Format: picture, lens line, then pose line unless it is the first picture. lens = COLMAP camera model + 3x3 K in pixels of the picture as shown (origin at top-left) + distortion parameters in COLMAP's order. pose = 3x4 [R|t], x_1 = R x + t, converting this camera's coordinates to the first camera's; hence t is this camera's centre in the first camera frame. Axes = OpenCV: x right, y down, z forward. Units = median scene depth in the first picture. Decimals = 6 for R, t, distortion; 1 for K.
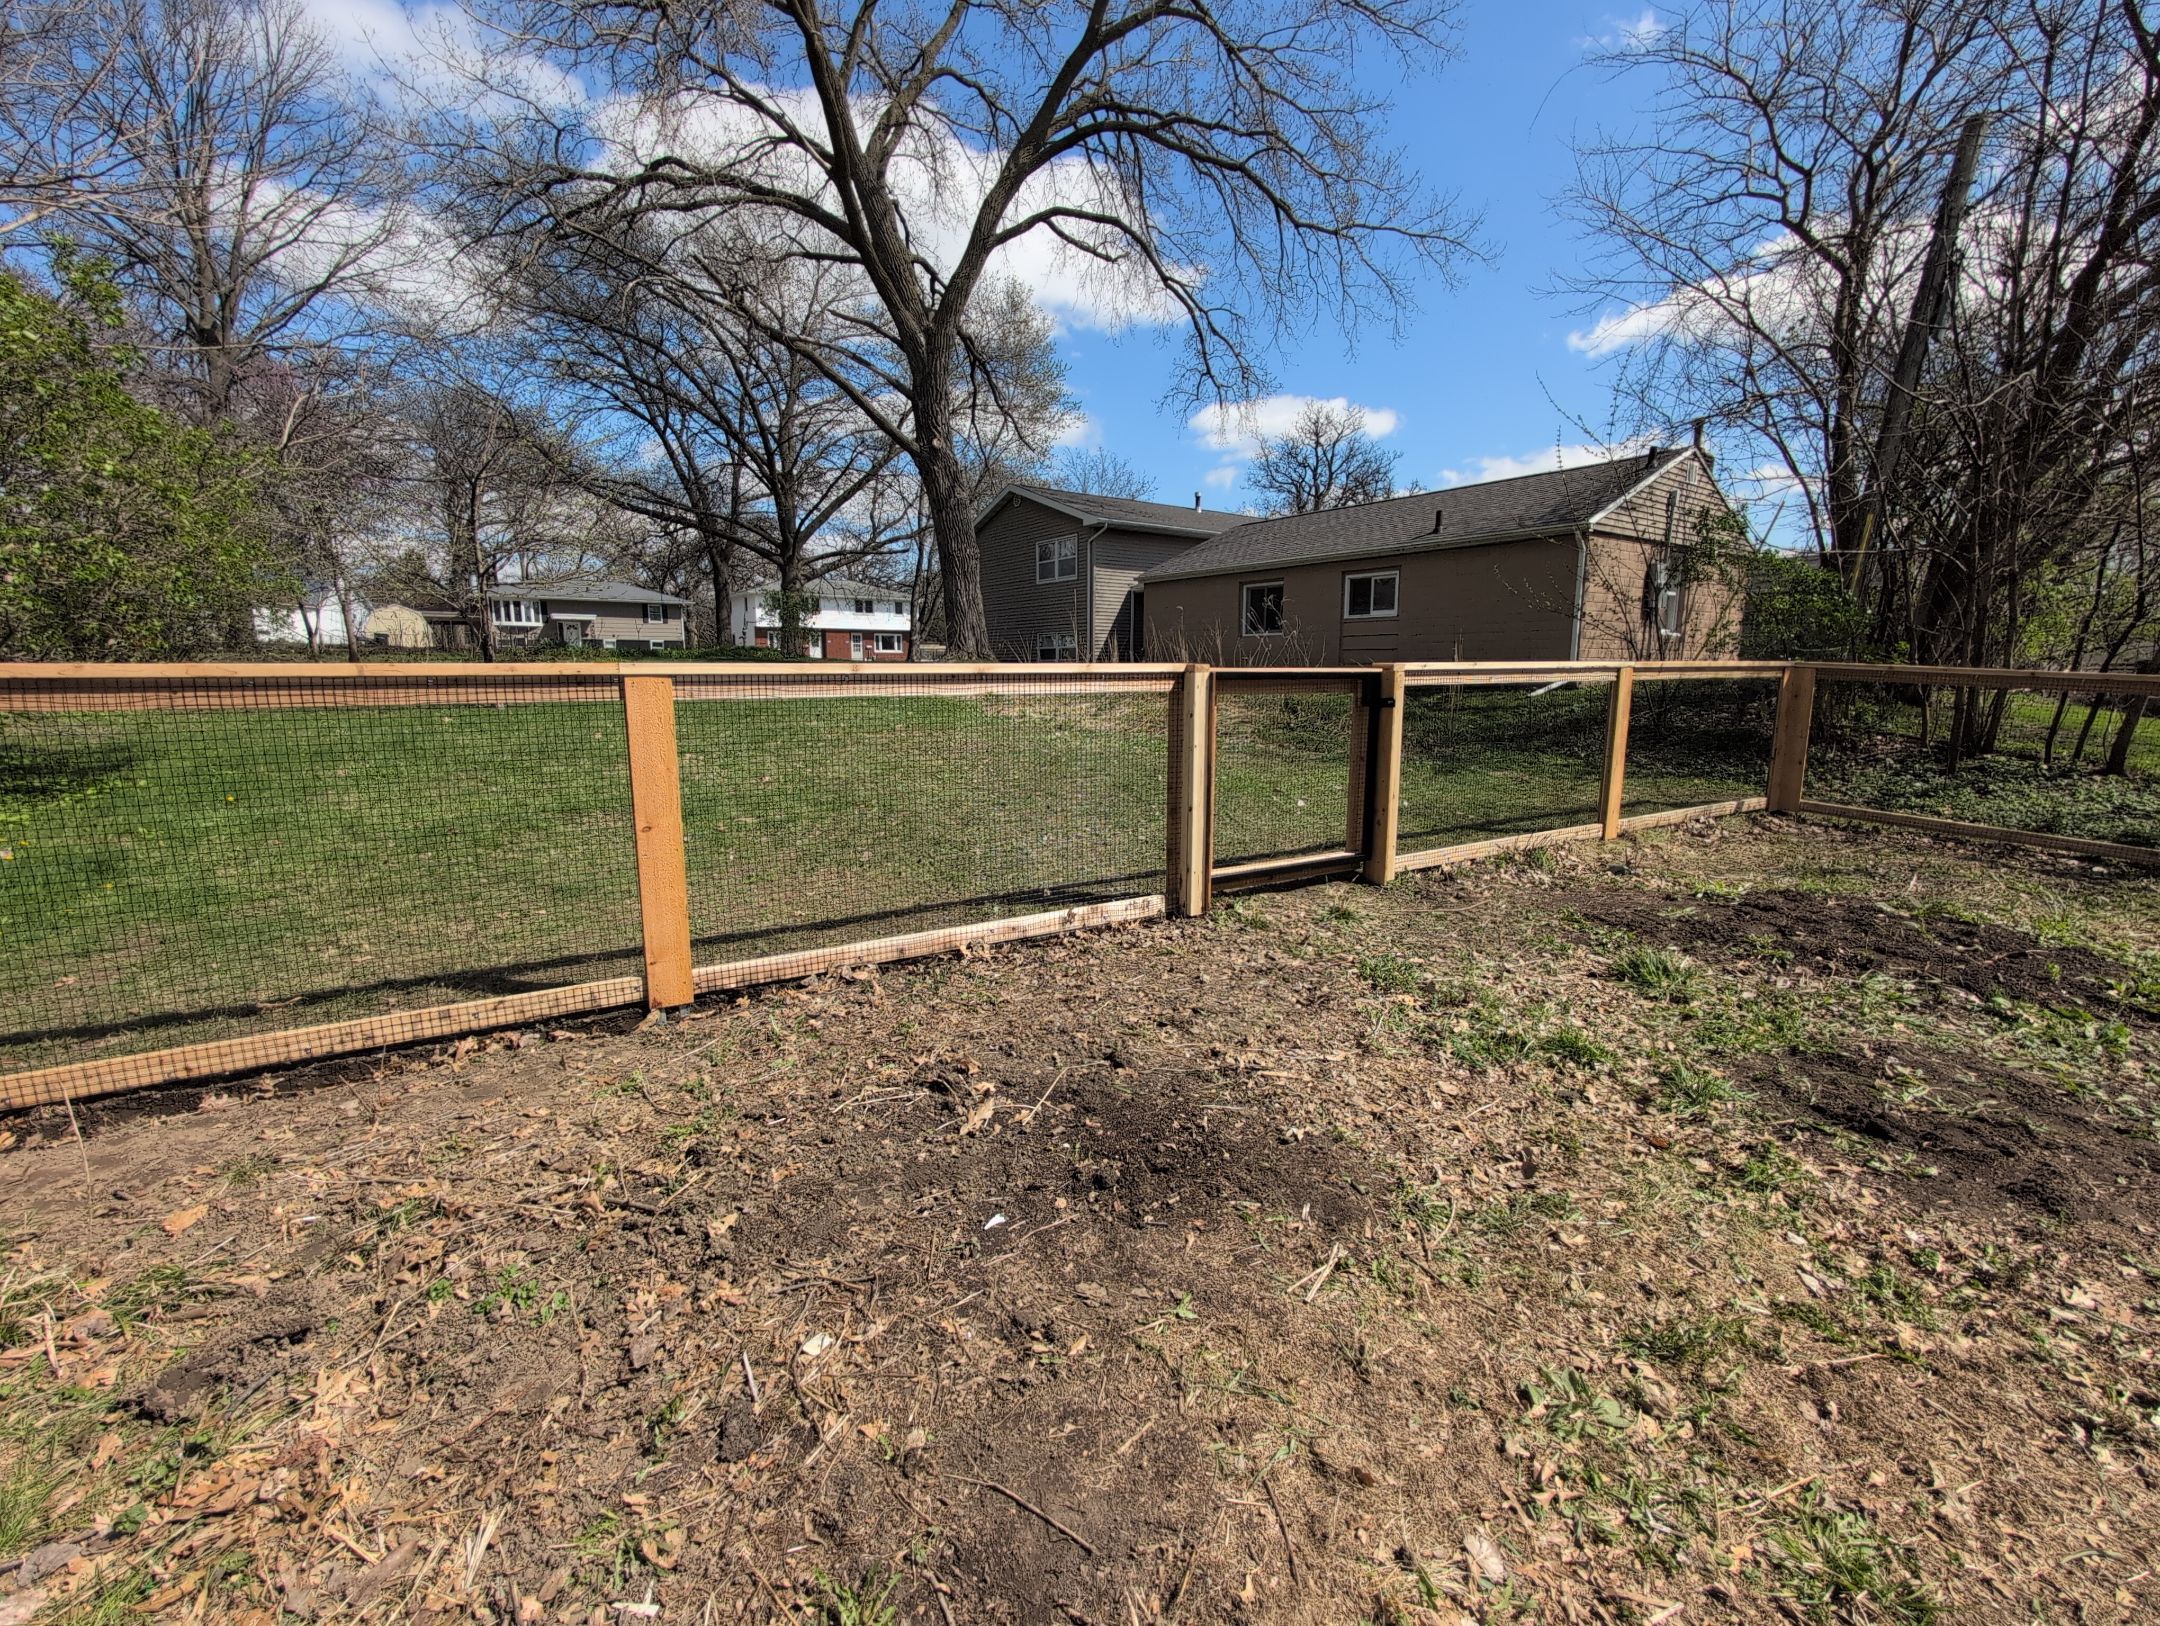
lens RADIAL K [[913.4, 0, 1091.5], [0, 913.4, 821.0], [0, 0, 1]] dist [-0.001778, 0.000797]
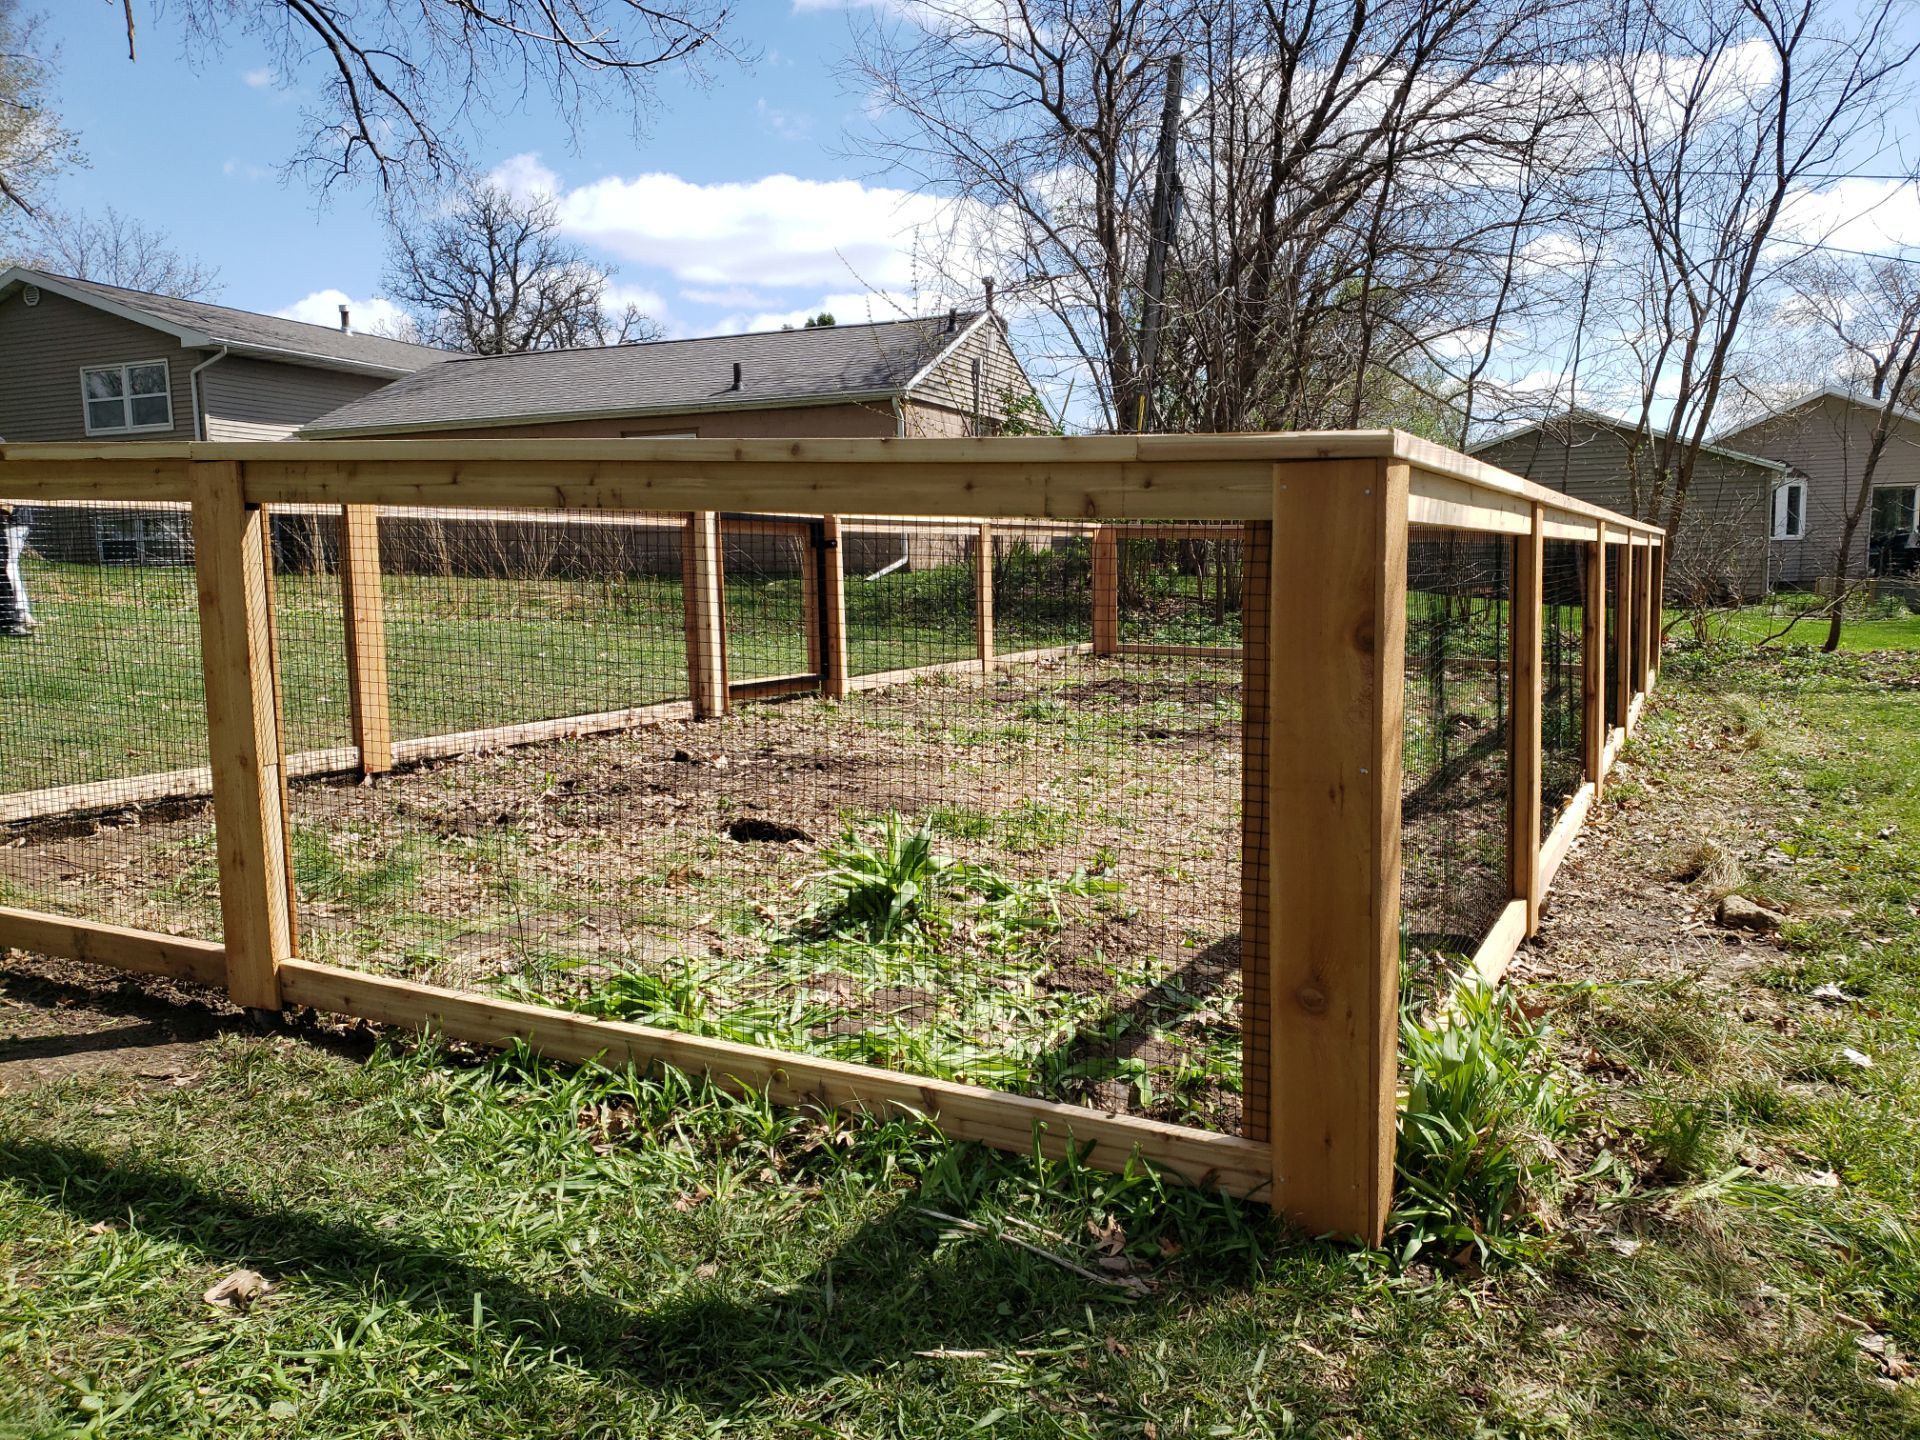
lens RADIAL K [[1487.8, 0, 971.8], [0, 1487.8, 729.4], [0, 0, 1]] dist [0.041399, -0.038914]
pose [[0.846337, -0.073017, 0.527619, -0.237232], [0.110508, 0.993077, -0.039830, 0.088542], [-0.521058, 0.092016, 0.848547, -0.304247]]
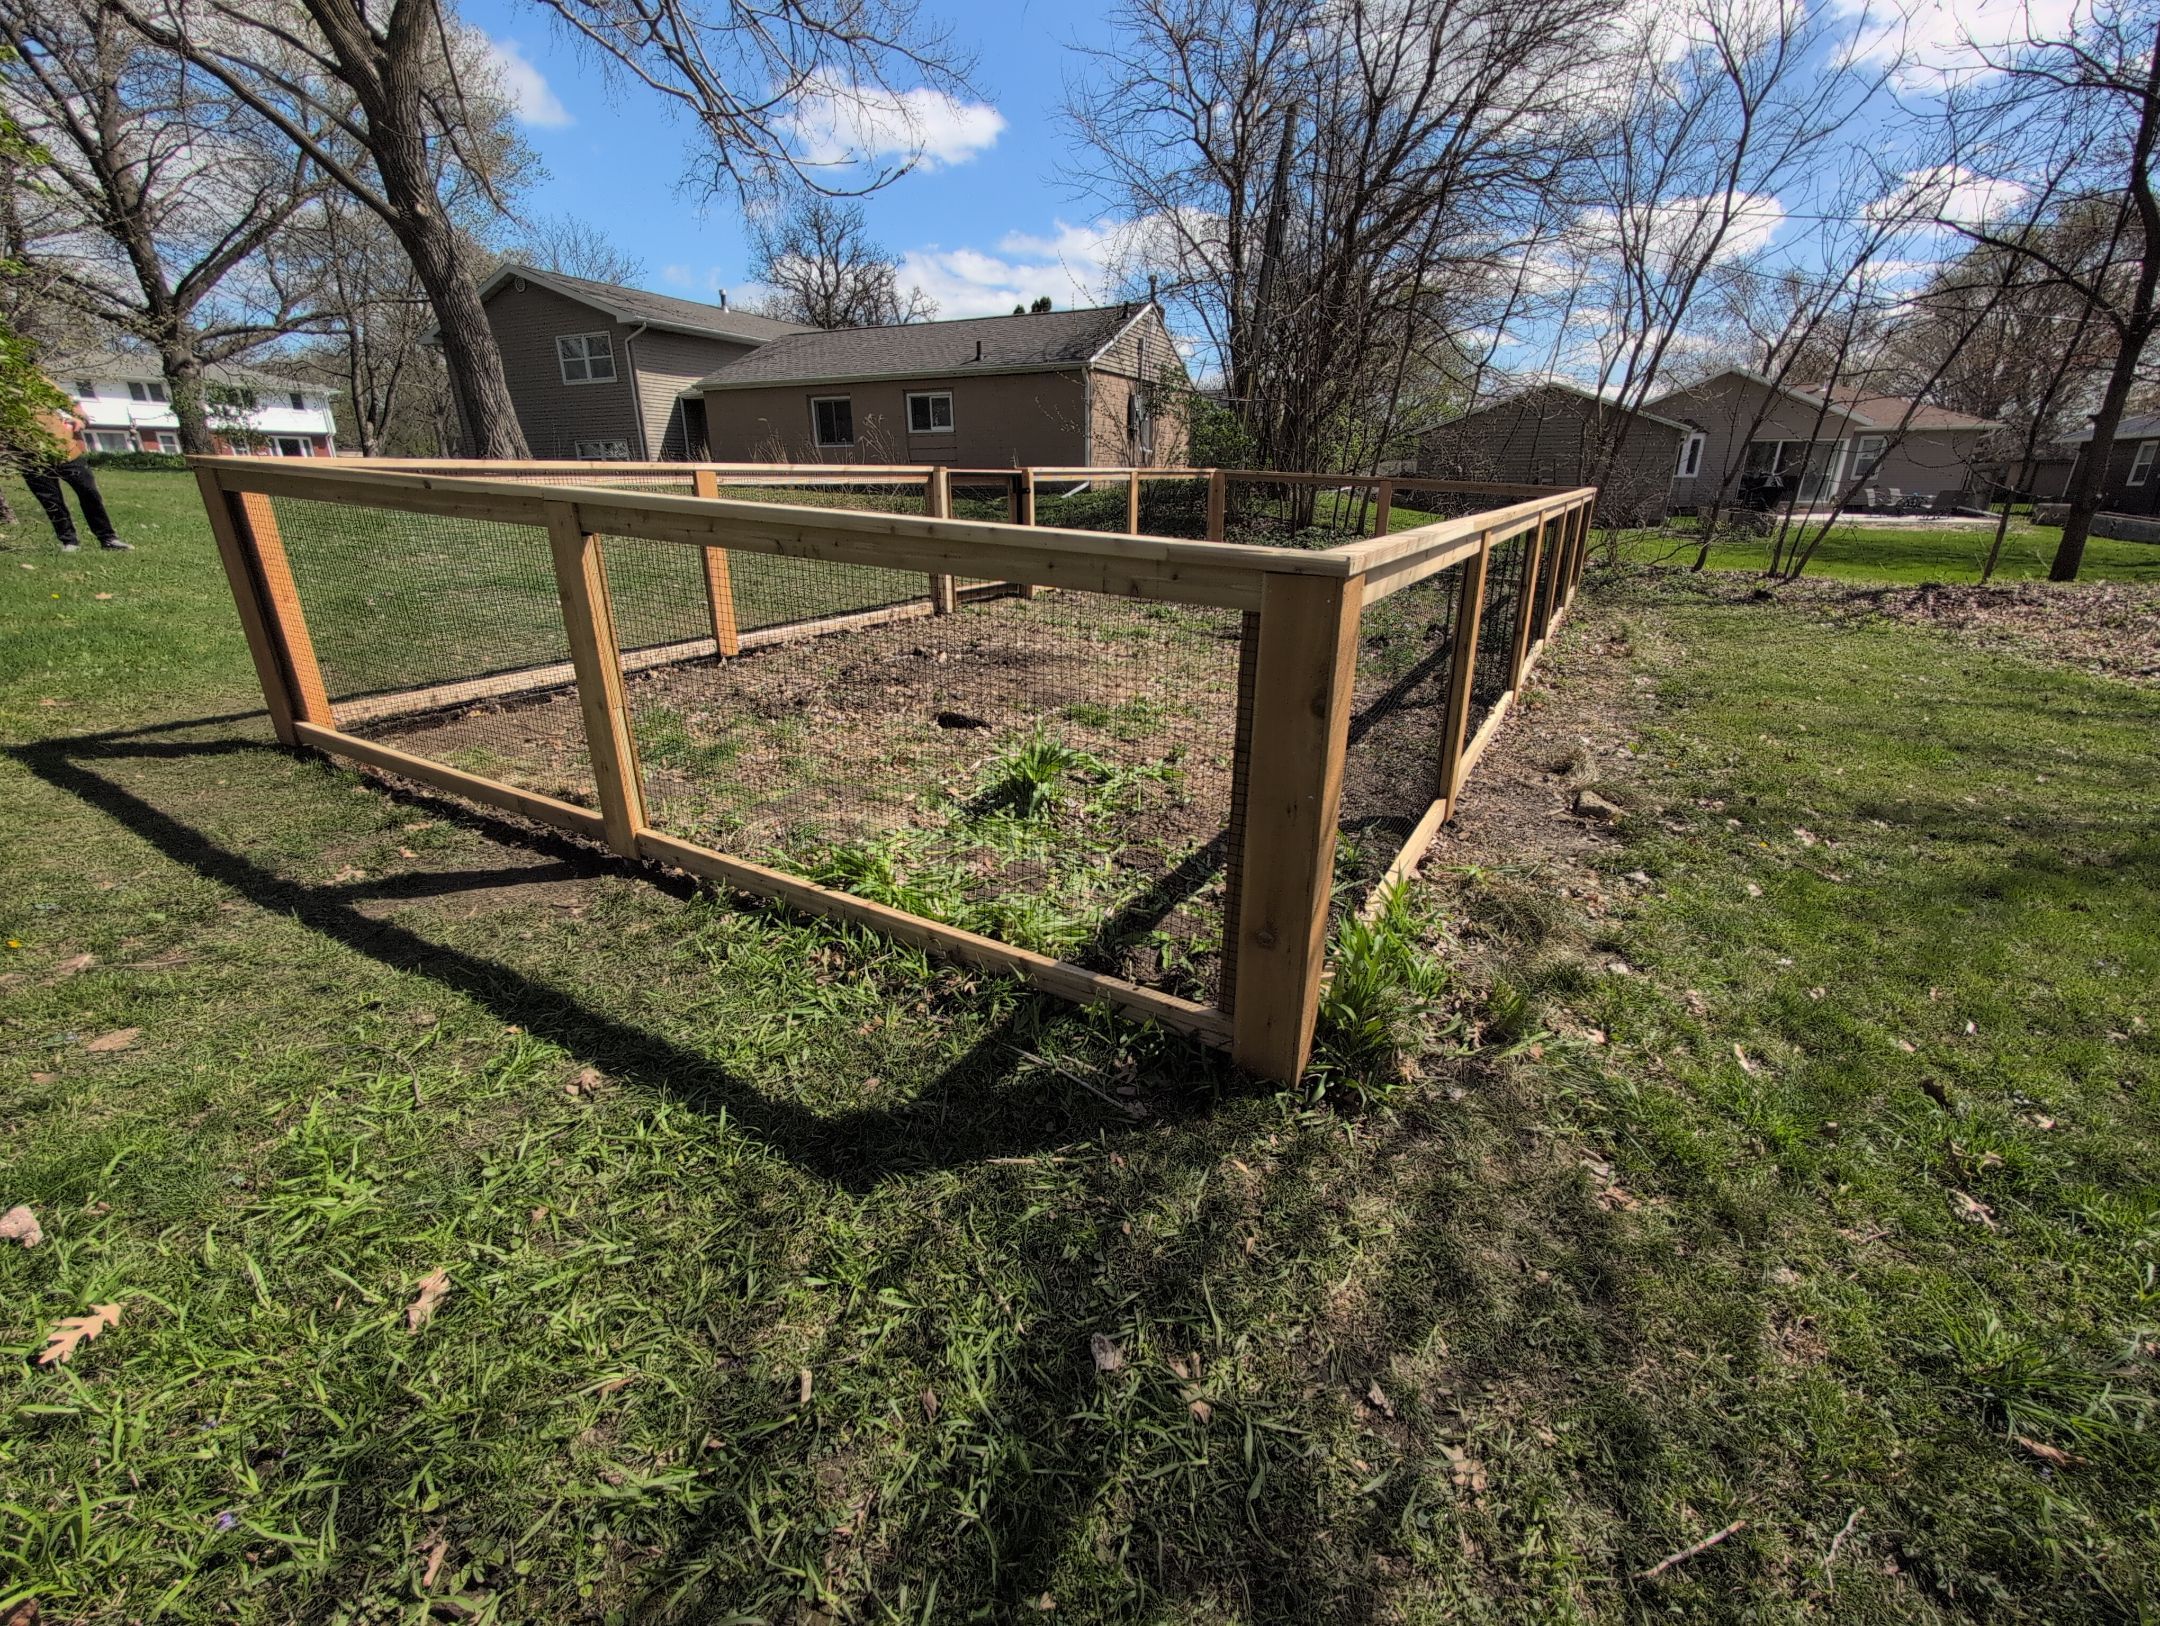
lens RADIAL K [[913.4, 0, 1084.0], [0, 913.4, 819.2], [0, 0, 1]] dist [-0.001778, 0.000797]
pose [[0.876479, -0.169615, 0.450572, -0.207132], [0.082456, 0.974942, 0.206614, 0.057555], [-0.474326, -0.143941, 0.868502, -0.293848]]
